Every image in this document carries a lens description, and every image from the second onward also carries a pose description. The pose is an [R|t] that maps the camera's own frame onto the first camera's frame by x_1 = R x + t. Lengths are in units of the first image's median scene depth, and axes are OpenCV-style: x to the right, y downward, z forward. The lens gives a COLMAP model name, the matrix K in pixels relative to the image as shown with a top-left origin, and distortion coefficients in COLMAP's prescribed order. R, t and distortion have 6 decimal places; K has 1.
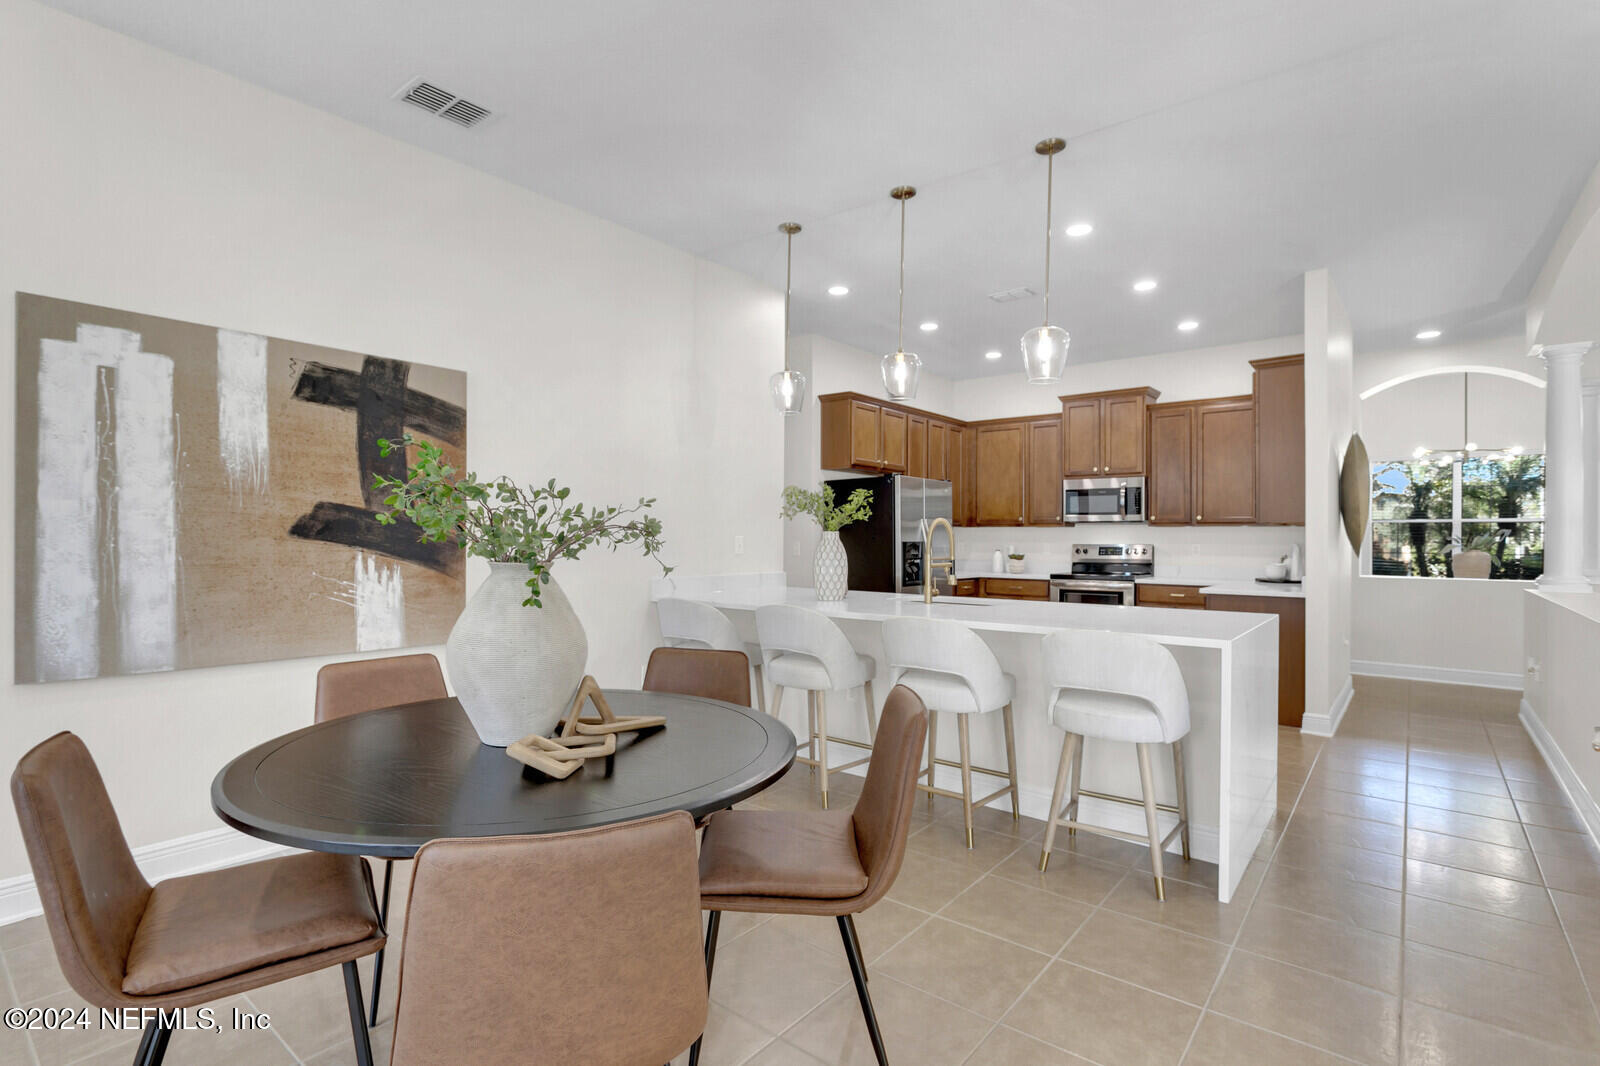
lens RADIAL K [[772.5, 0, 791.5], [0, 772.5, 539.2], [0, 0, 1]] dist [-0.019737, 0.004755]
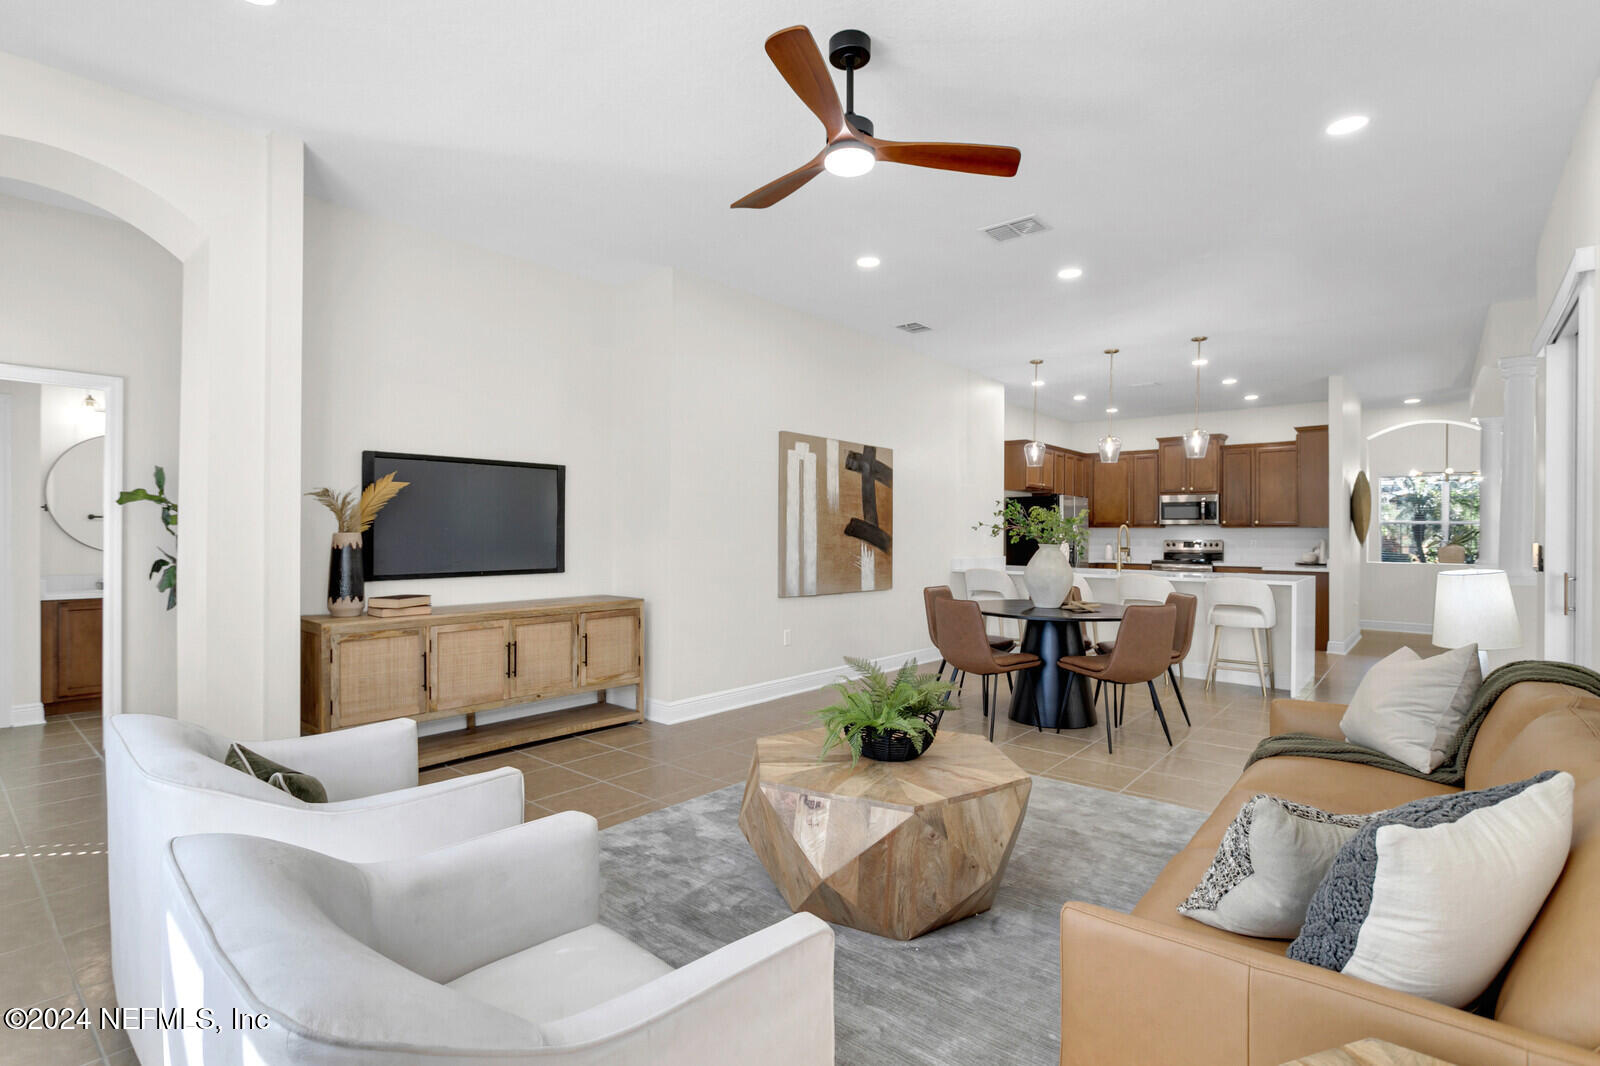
lens RADIAL K [[772.5, 0, 791.6], [0, 772.5, 532.1], [0, 0, 1]] dist [-0.019737, 0.004755]
pose [[0.999798, 0.001152, -0.020060, -0.374697], [-0.001266, 0.999983, -0.005701, 0.001248], [0.020053, 0.005725, 0.999783, -0.555266]]
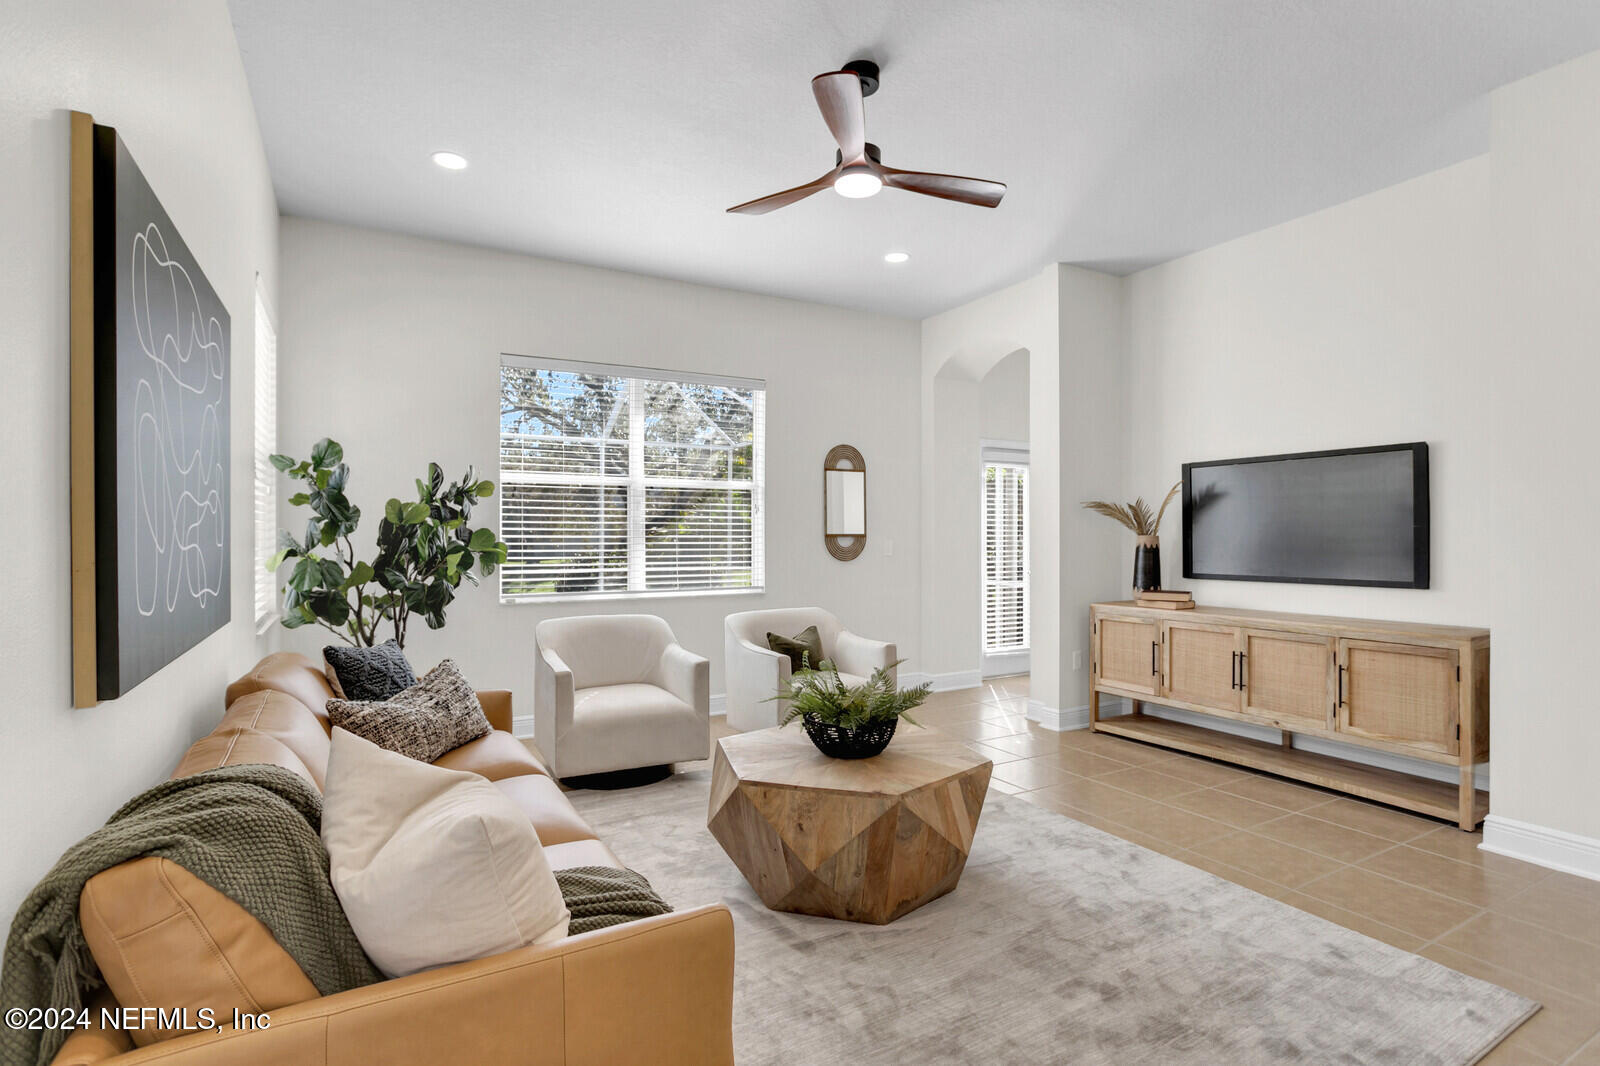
lens RADIAL K [[772.5, 0, 786.4], [0, 772.5, 538.5], [0, 0, 1]] dist [-0.019737, 0.004755]
pose [[-0.367103, -0.001500, -0.930179, 0.101046], [-0.005057, 0.999987, 0.000383, 0.003408], [0.930167, 0.004845, -0.367106, 0.023551]]
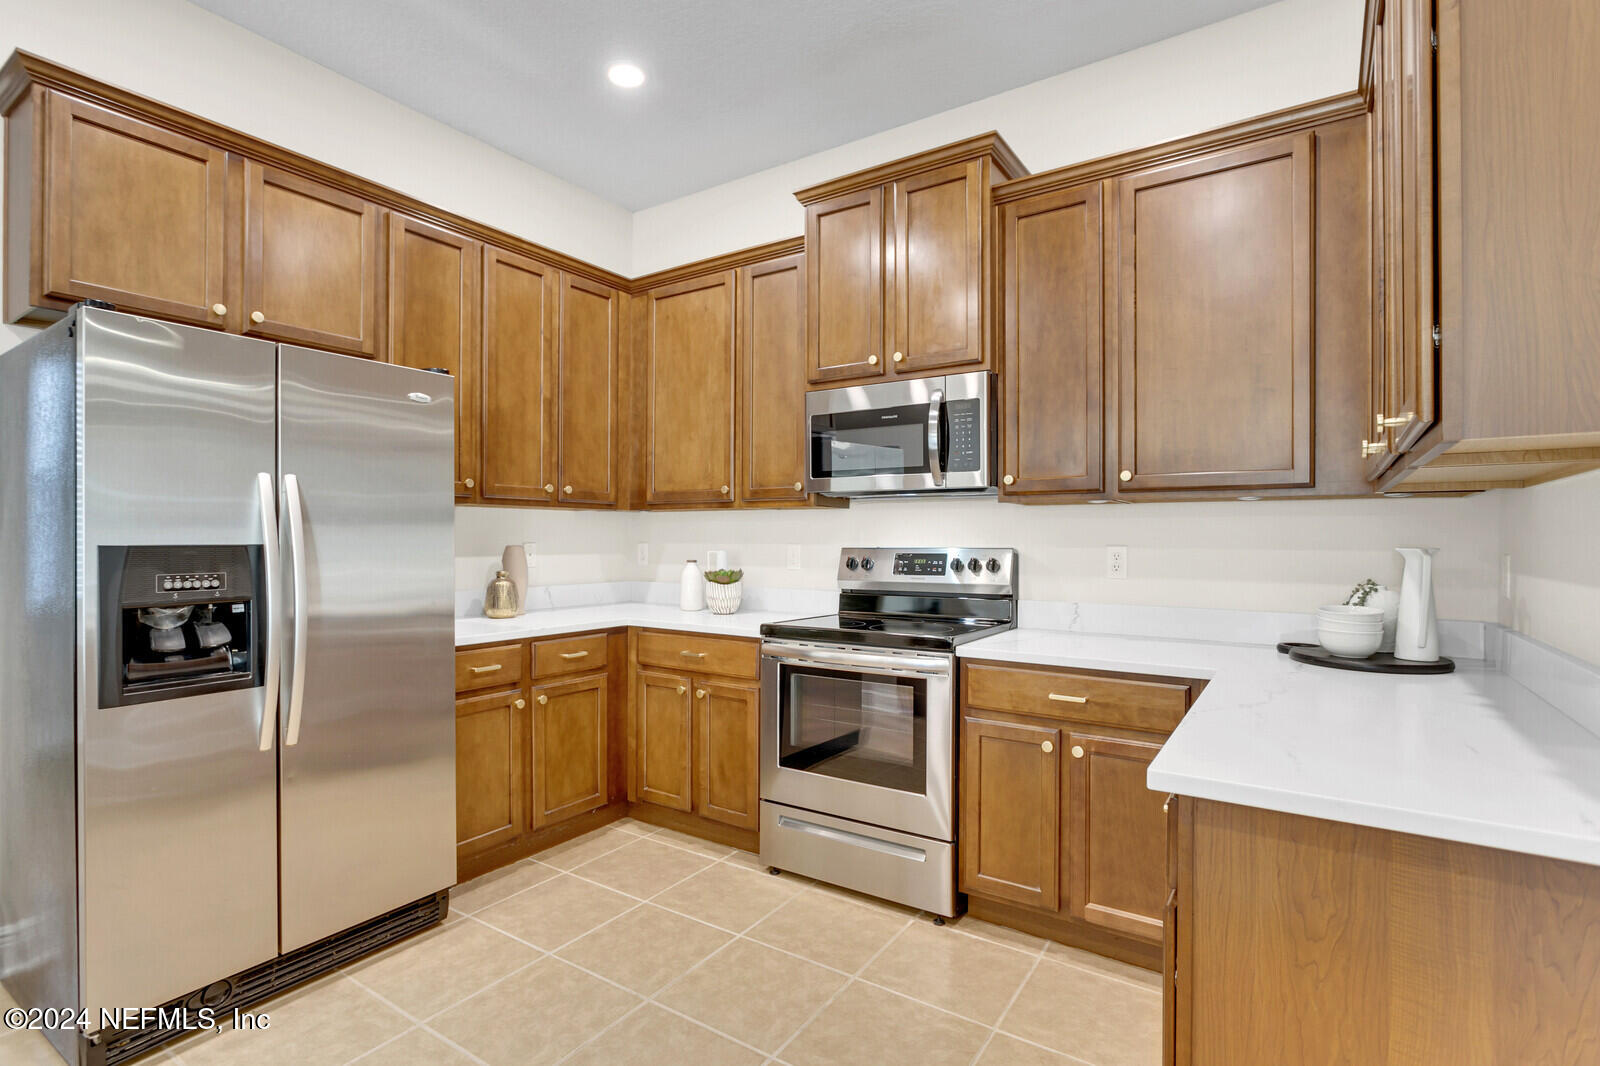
lens RADIAL K [[772.5, 0, 797.0], [0, 772.5, 533.1], [0, 0, 1]] dist [-0.019737, 0.004755]
pose [[0.995658, -0.003028, 0.093040, 0.371893], [0.003653, 0.999972, -0.006553, 0.001110], [-0.093018, 0.006865, 0.995641, 0.710011]]
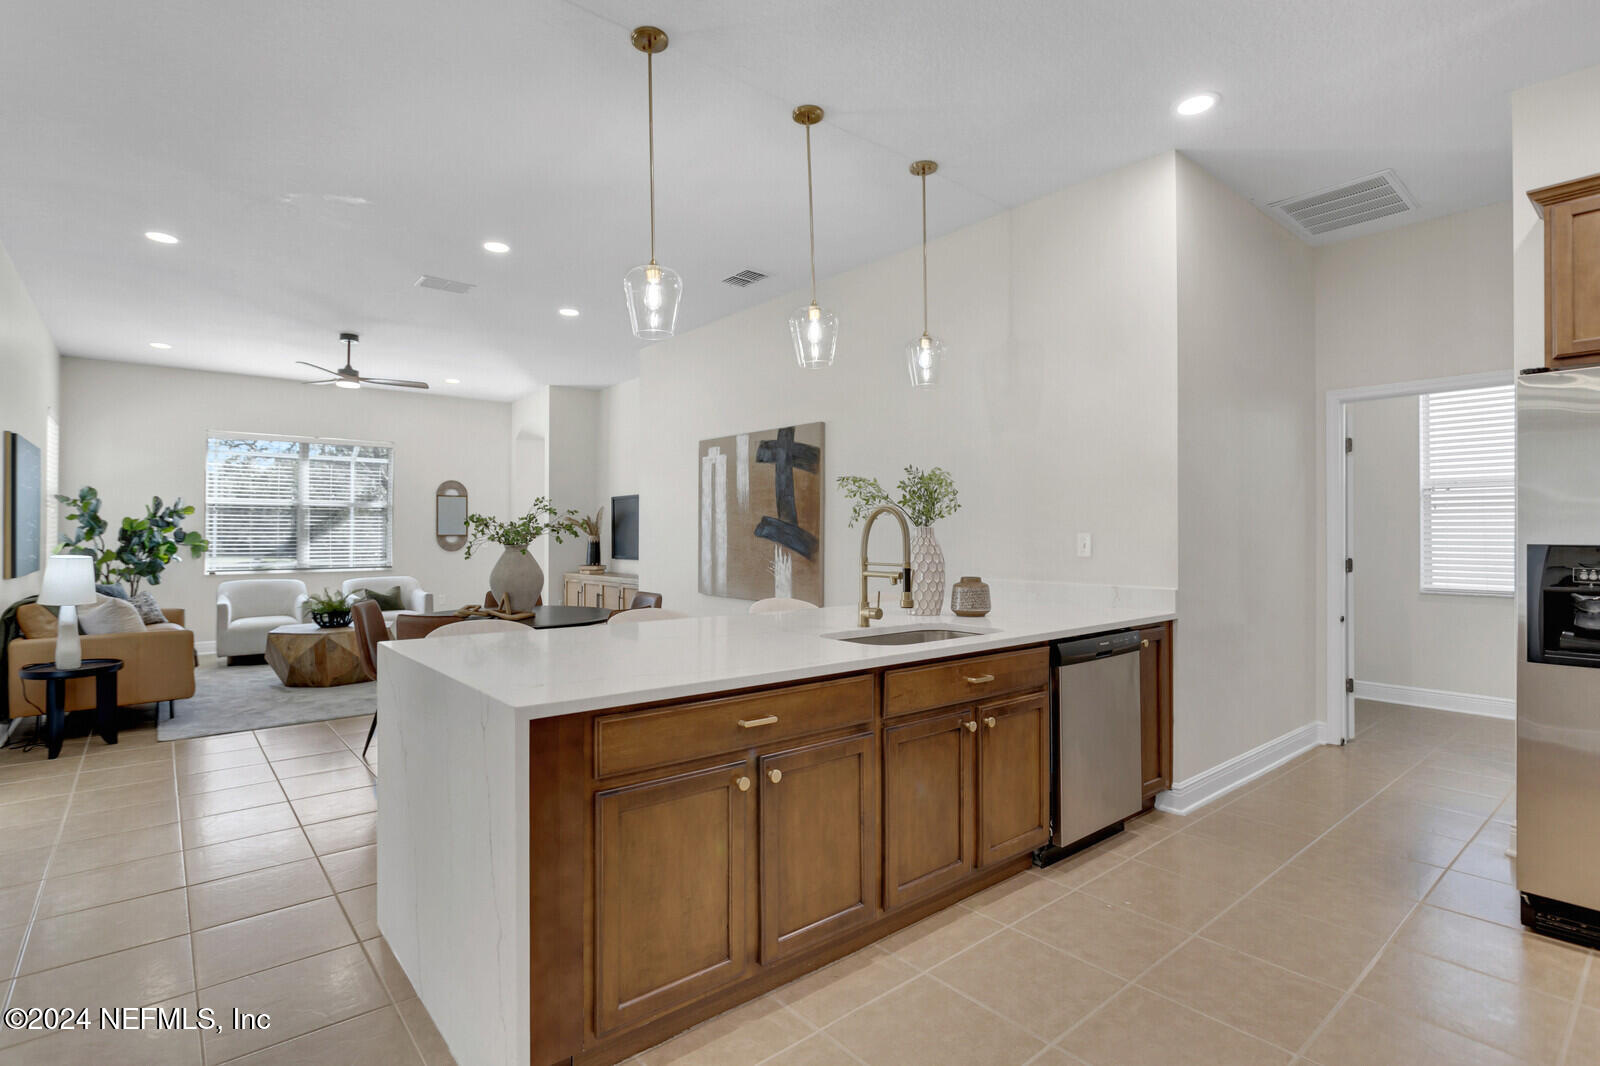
lens RADIAL K [[772.5, 0, 789.7], [0, 772.5, 527.3], [0, 0, 1]] dist [-0.019737, 0.004755]
pose [[-0.187583, -0.014047, -0.982148, 0.598981], [-0.004311, 0.999900, -0.013478, 0.001130], [0.982239, 0.001706, -0.187625, 0.715104]]
